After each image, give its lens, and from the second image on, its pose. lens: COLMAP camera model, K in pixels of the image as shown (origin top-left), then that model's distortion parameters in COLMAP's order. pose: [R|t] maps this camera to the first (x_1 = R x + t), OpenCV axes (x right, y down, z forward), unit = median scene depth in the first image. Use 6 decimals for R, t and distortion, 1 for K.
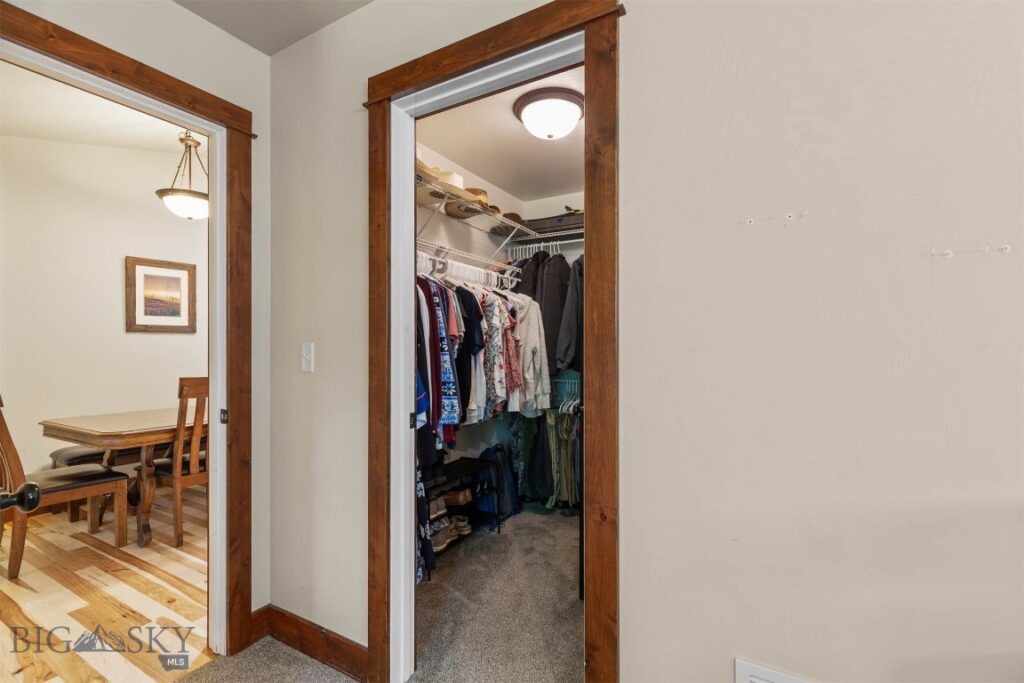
lens RADIAL K [[462.3, 0, 512.2], [0, 462.3, 349.4], [0, 0, 1]] dist [0.003498, -0.000150]
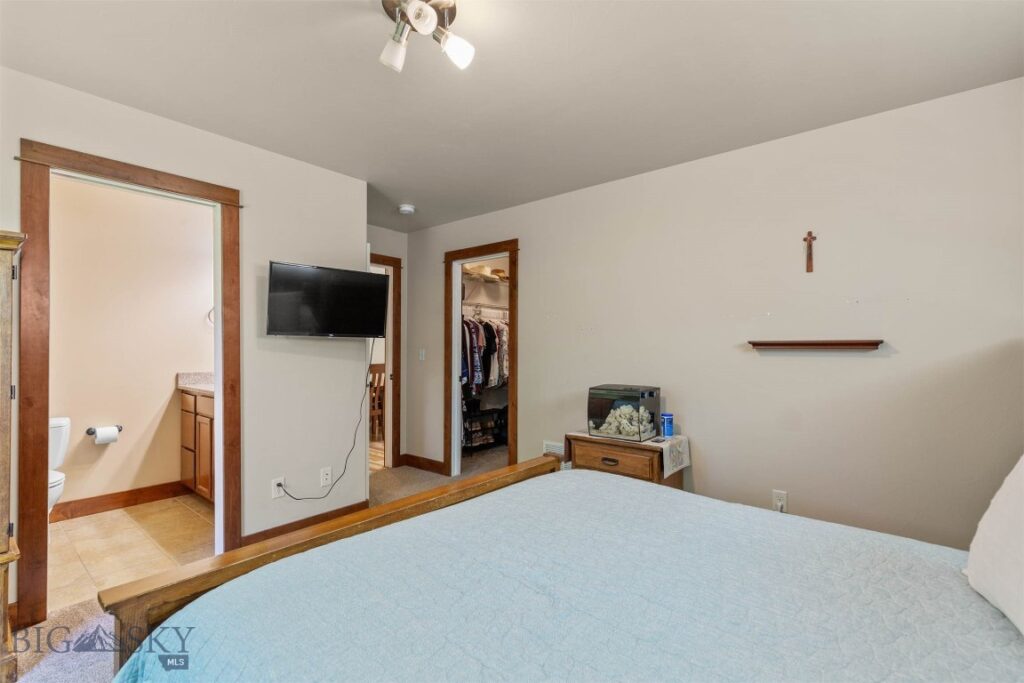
lens RADIAL K [[462.3, 0, 512.2], [0, 462.3, 349.4], [0, 0, 1]] dist [0.003498, -0.000150]
pose [[0.985585, 0.003762, -0.169136, 0.418268], [-0.003930, 0.999992, -0.000657, -0.011487], [0.169133, 0.001312, 0.985592, -1.241781]]
